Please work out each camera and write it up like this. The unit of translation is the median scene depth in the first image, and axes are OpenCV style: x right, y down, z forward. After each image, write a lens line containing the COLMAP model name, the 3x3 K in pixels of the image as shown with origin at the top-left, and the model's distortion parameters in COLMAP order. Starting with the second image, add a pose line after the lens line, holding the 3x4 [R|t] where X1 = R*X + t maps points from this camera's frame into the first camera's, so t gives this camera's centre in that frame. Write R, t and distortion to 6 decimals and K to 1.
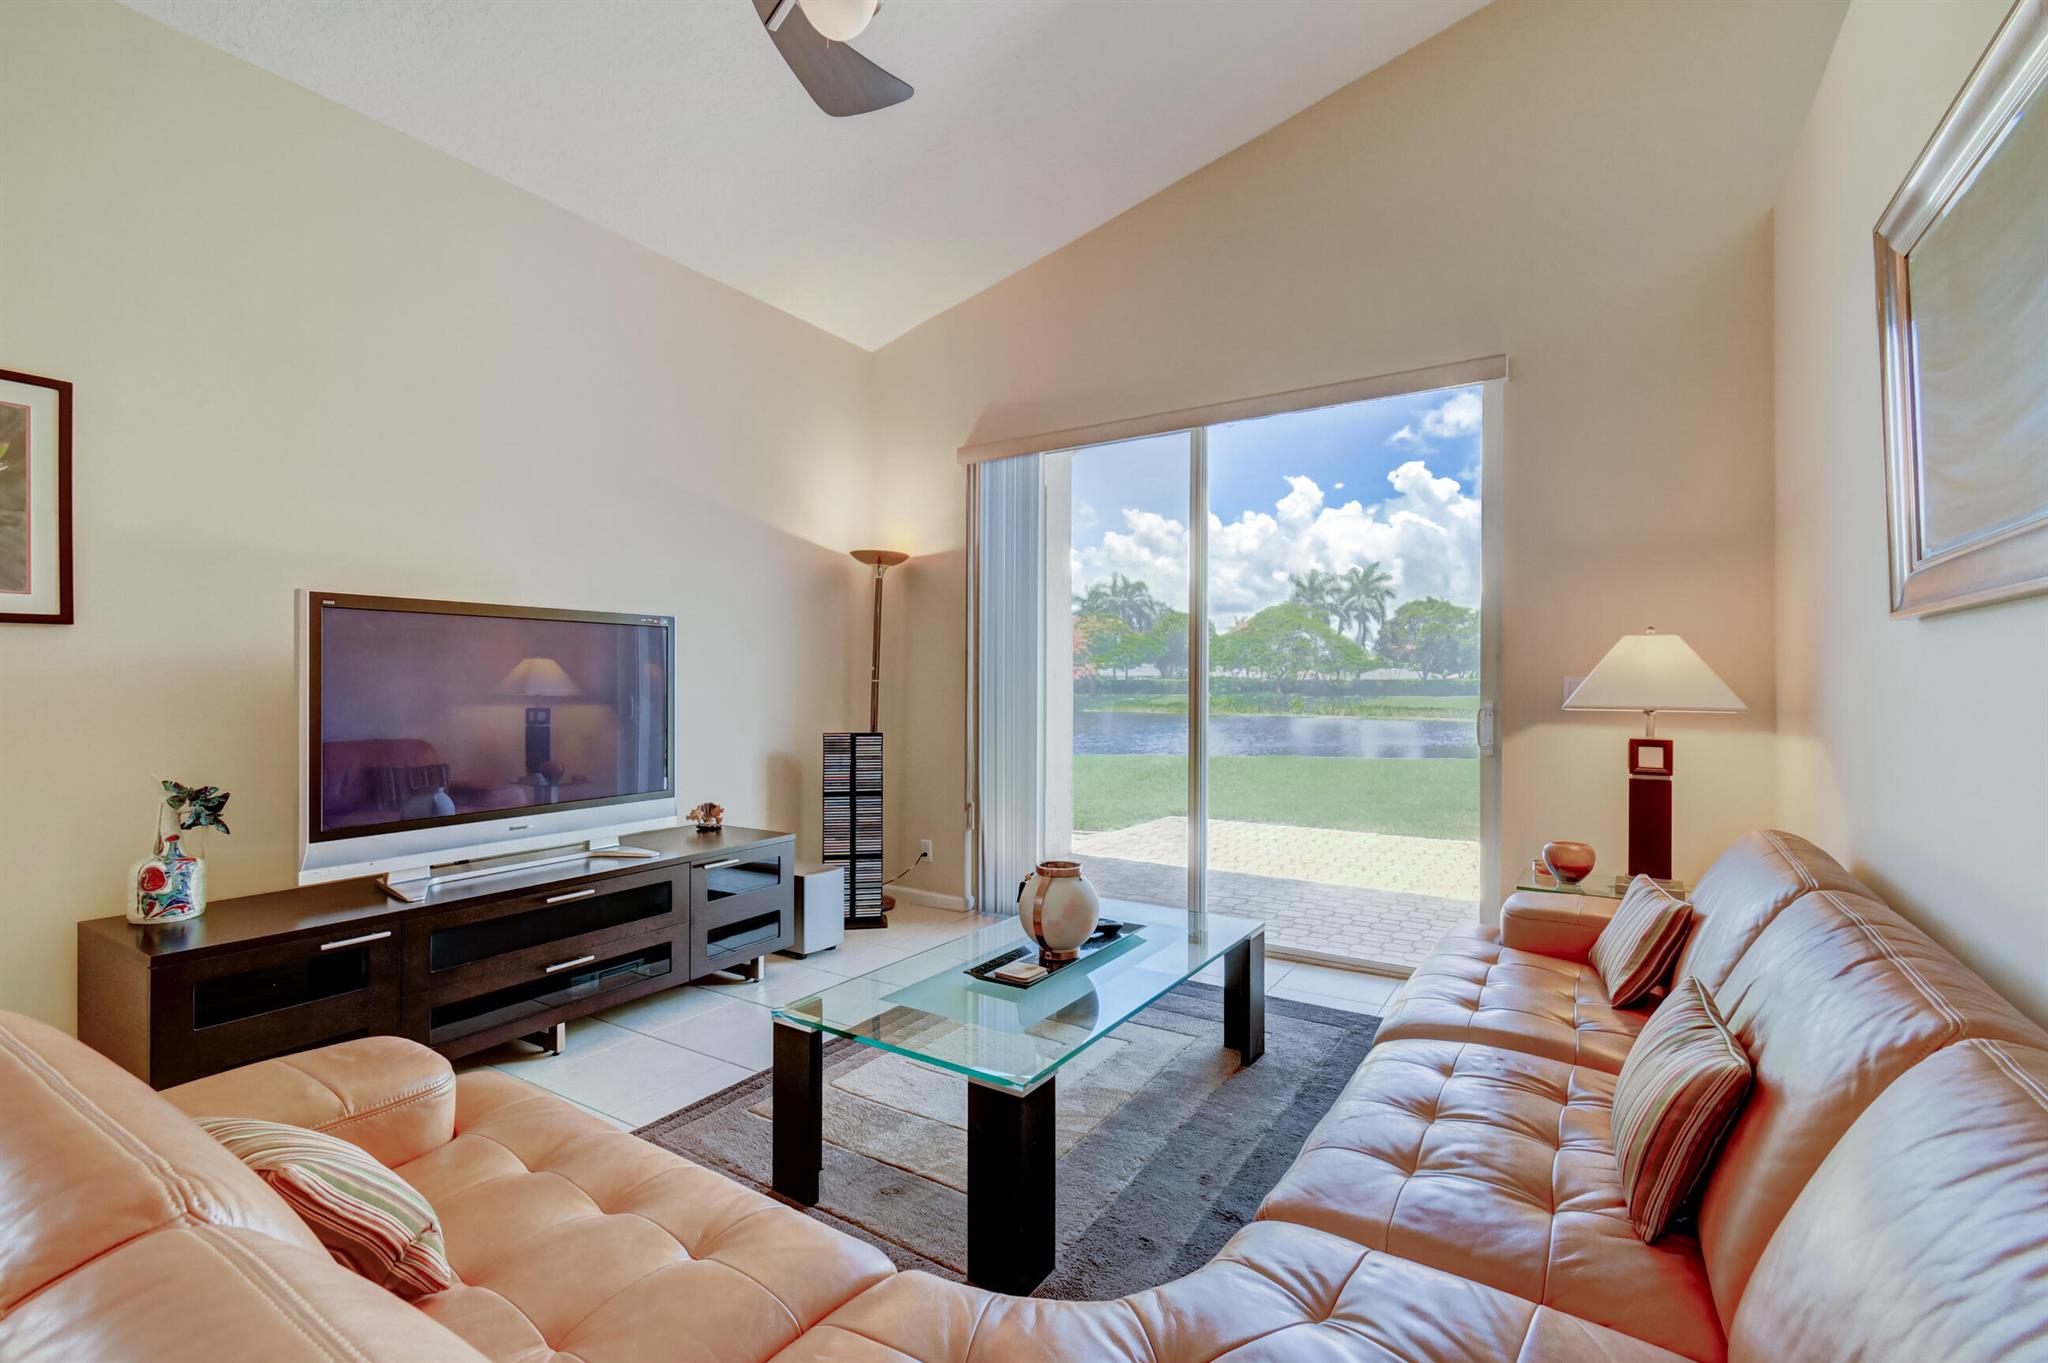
lens RADIAL K [[907.6, 0, 1039.5], [0, 907.6, 684.7], [0, 0, 1]] dist [0.004764, -0.002528]
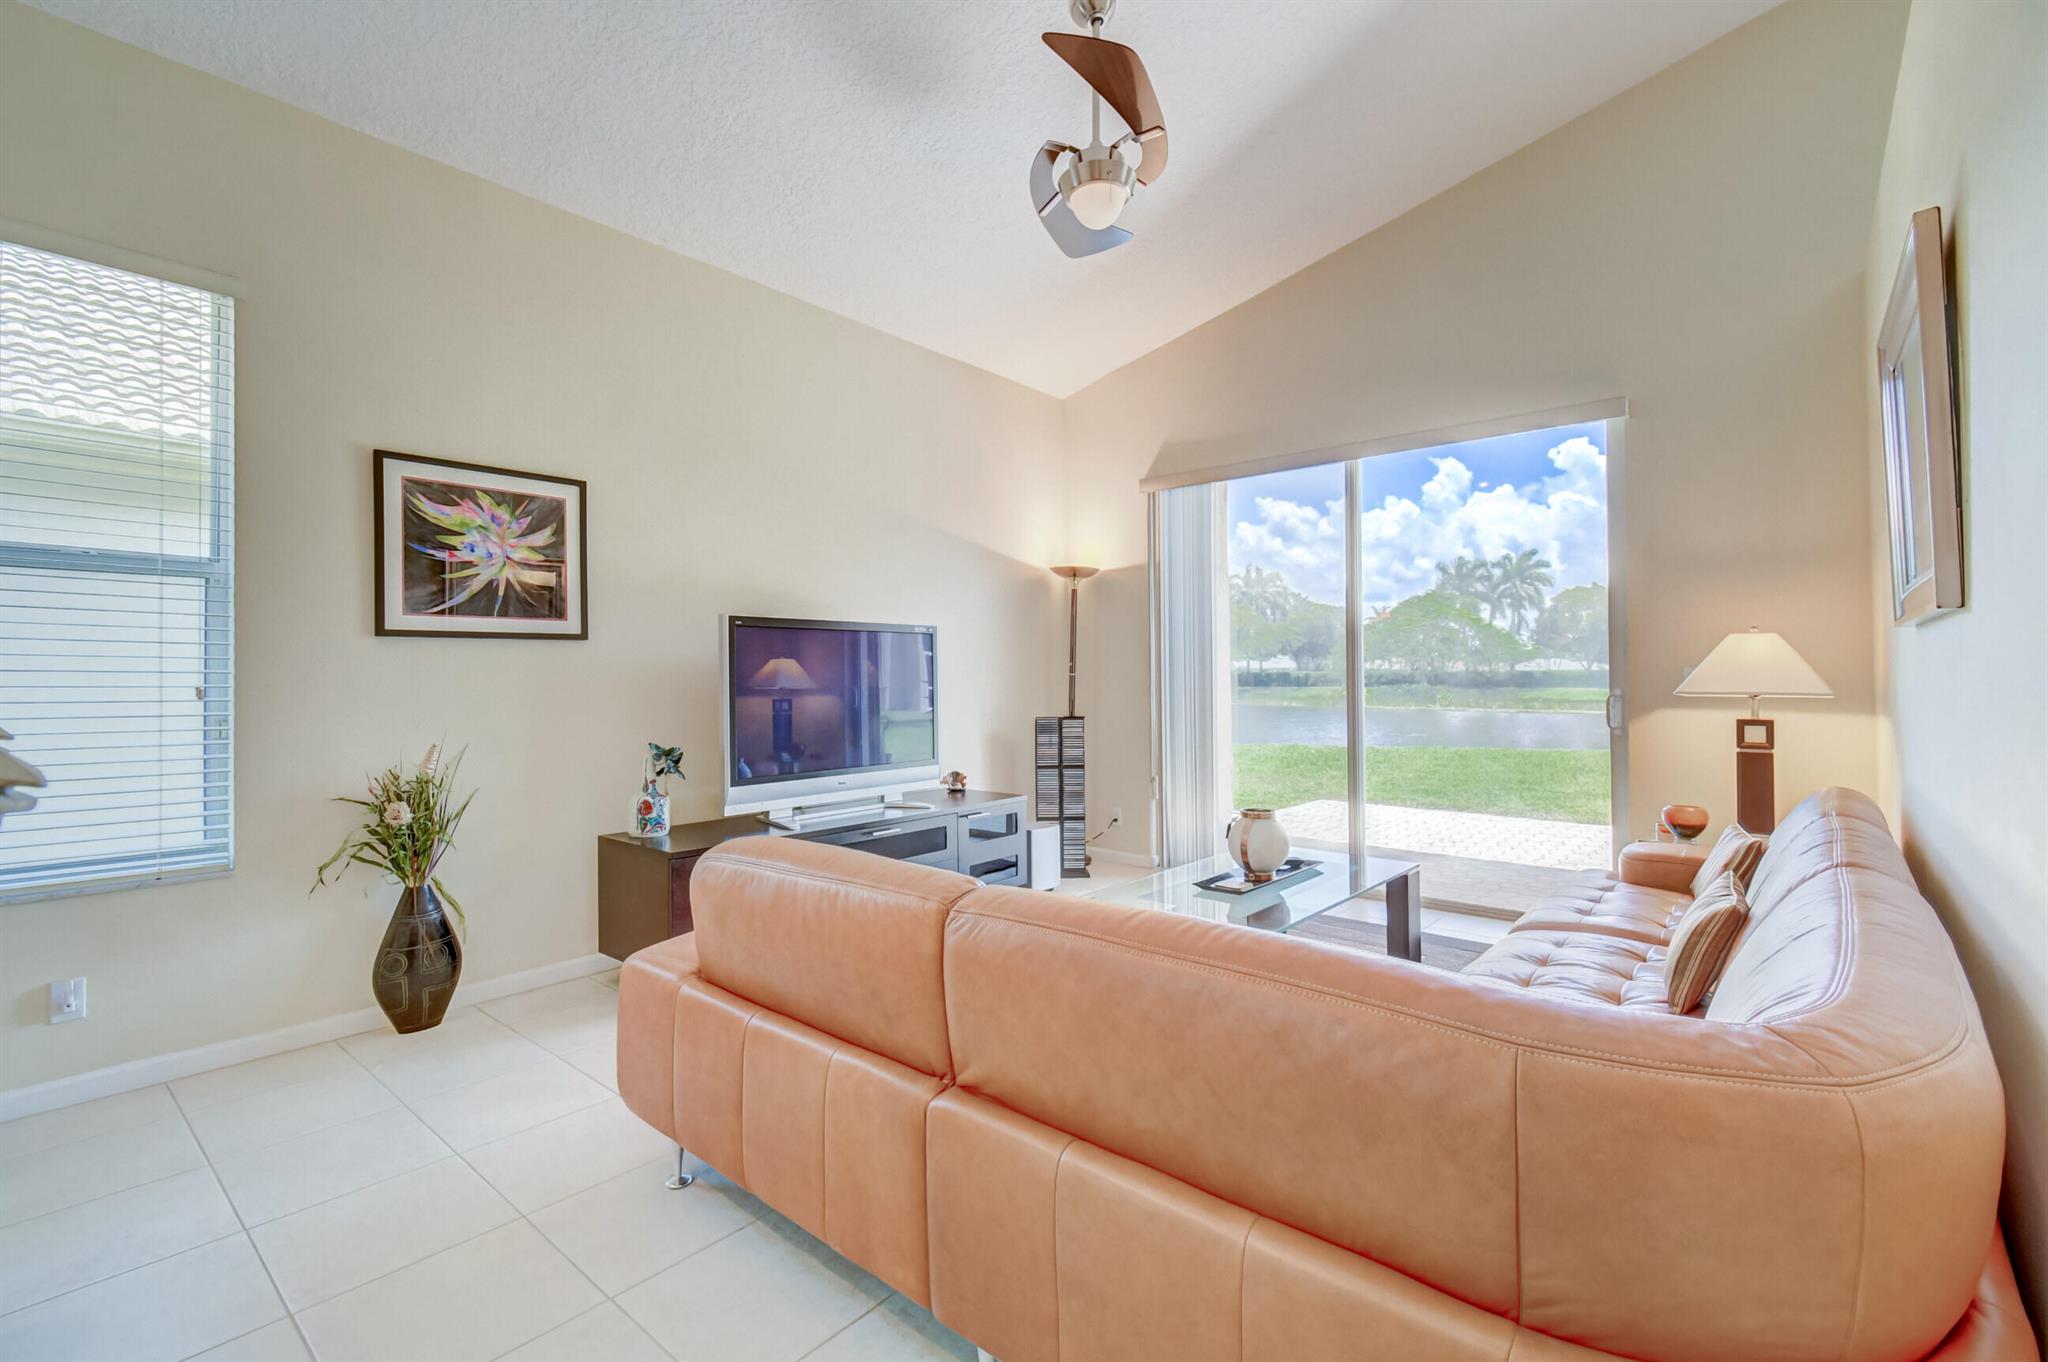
lens RADIAL K [[907.6, 0, 1021.4], [0, 907.6, 669.2], [0, 0, 1]] dist [0.004764, -0.002528]
pose [[0.987273, -0.006222, -0.158914, -0.069705], [0.004643, 0.999936, -0.010309, 0.000673], [0.158968, 0.009440, 0.987239, -0.245041]]
